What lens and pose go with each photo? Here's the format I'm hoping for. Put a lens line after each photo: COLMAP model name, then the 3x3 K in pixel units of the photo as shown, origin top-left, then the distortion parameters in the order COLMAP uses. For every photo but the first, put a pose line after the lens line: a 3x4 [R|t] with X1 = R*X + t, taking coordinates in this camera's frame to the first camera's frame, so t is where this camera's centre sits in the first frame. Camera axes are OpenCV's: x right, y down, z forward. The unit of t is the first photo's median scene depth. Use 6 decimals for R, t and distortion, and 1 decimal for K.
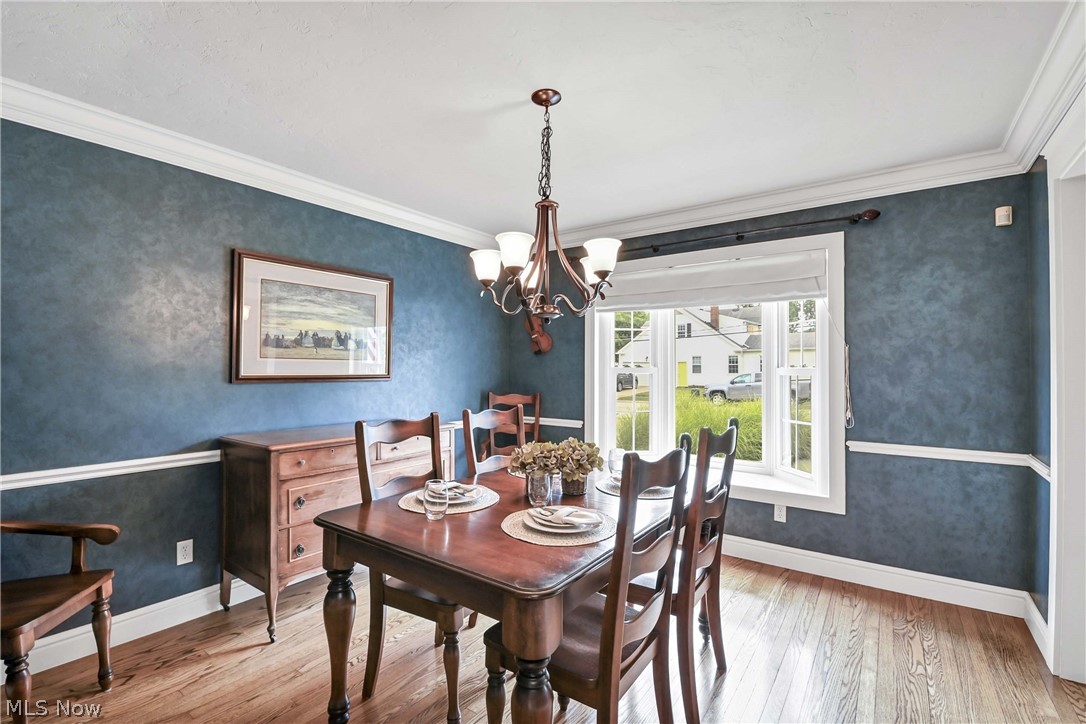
lens RADIAL K [[494.4, 0, 543.0], [0, 494.4, 362.0], [0, 0, 1]] dist [-0.002494, -0.010235]
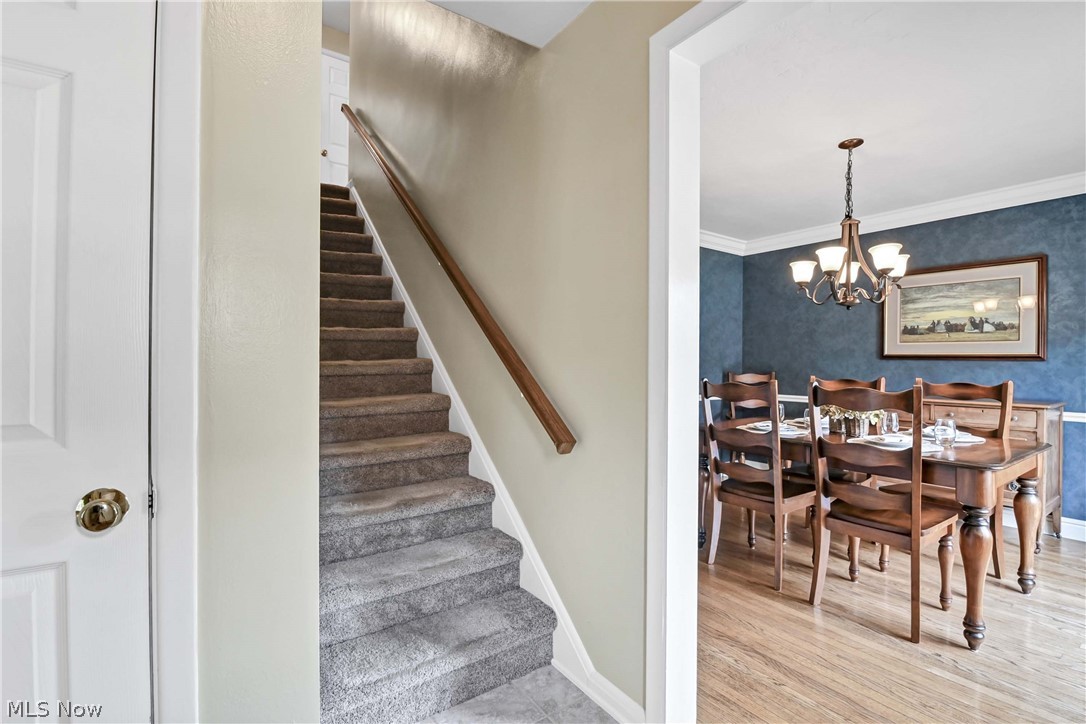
lens RADIAL K [[494.4, 0, 543.0], [0, 494.4, 362.0], [0, 0, 1]] dist [-0.002494, -0.010235]
pose [[-0.330098, 0.001136, -0.943946, 1.074707], [0.004729, 0.999989, -0.000450, 0.041814], [0.943935, -0.004613, -0.330100, 0.444579]]
